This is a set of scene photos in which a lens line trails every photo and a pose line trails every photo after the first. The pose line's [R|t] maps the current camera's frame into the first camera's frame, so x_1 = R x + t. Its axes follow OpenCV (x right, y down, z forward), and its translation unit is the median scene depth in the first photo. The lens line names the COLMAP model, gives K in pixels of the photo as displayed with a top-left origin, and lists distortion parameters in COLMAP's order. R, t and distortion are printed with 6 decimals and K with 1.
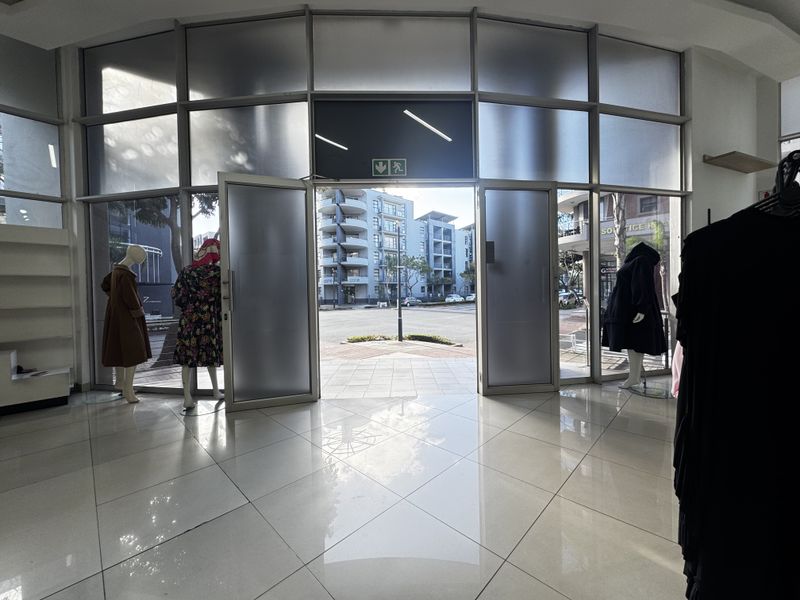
lens RADIAL K [[319.0, 0, 400.0], [0, 319.0, 300.0], [0, 0, 1]] dist [-0.003753, -0.000115]
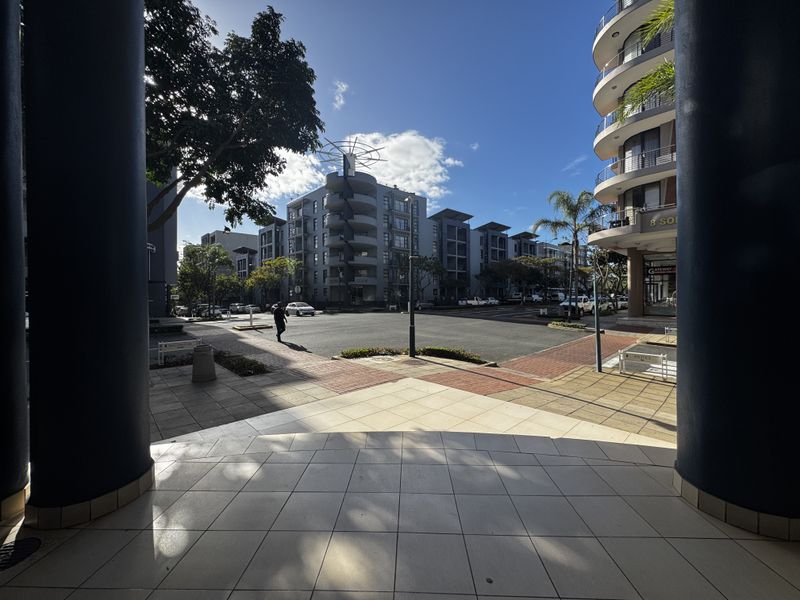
lens RADIAL K [[319.0, 0, 400.0], [0, 319.0, 300.0], [0, 0, 1]] dist [-0.003753, -0.000115]
pose [[0.999391, 0.012609, -0.032524, -0.001796], [-0.012936, 0.999868, -0.009862, 0.001503], [0.032395, 0.010277, 0.999422, 0.085524]]
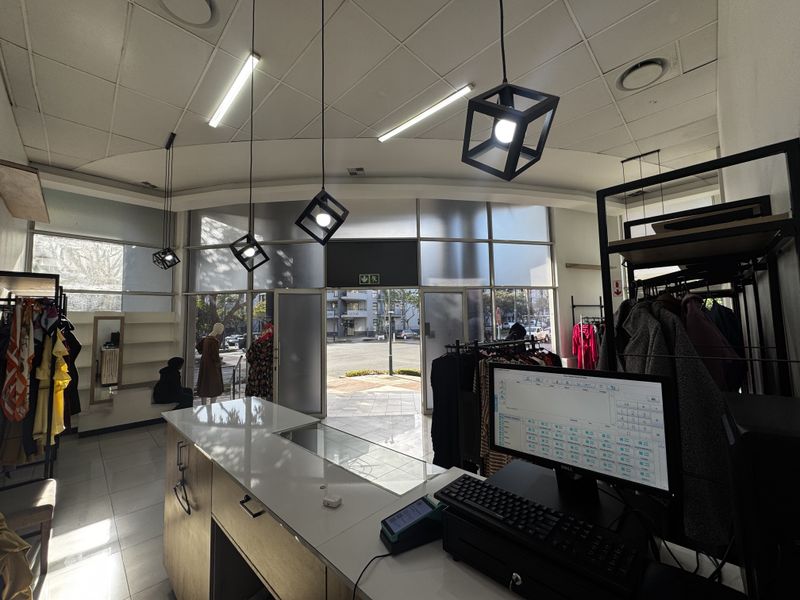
lens RADIAL K [[319.0, 0, 400.0], [0, 319.0, 300.0], [0, 0, 1]] dist [-0.003753, -0.000115]
pose [[0.999999, -0.001440, -0.000176, 0.011690], [0.001417, 0.995721, -0.092402, -0.012632], [0.000308, 0.092402, 0.995722, -0.062738]]
